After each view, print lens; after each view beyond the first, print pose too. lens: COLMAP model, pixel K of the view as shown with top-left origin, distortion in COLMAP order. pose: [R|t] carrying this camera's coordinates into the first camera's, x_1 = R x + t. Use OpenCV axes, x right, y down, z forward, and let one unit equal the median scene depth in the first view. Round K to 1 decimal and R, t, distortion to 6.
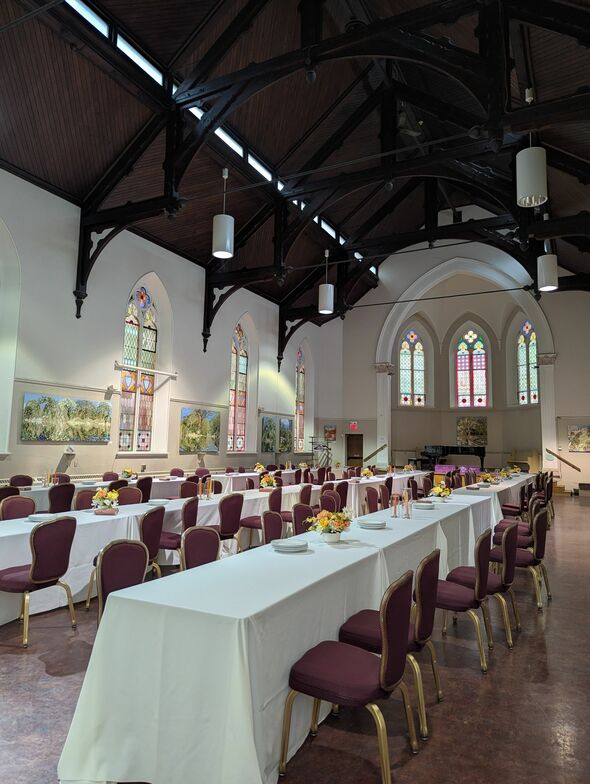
lens RADIAL K [[552.1, 0, 295.0], [0, 552.1, 389.5], [0, 0, 1]] dist [0.023956, -0.009157]
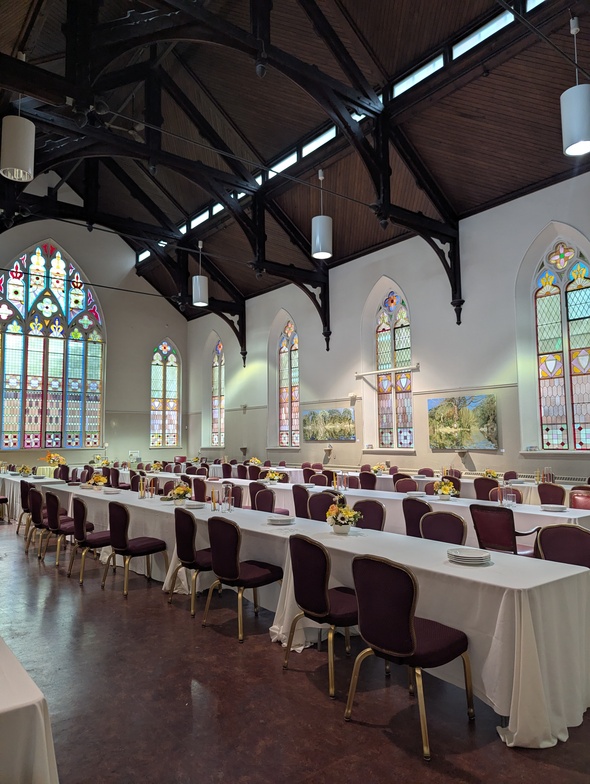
lens RADIAL K [[552.1, 0, 297.6], [0, 552.1, 395.8], [0, 0, 1]] dist [0.023956, -0.009157]
pose [[-0.413204, -0.085721, -0.906595, 0.755705], [0.095602, 0.985975, -0.136800, 0.140141], [0.905606, -0.143198, -0.399214, 1.270120]]
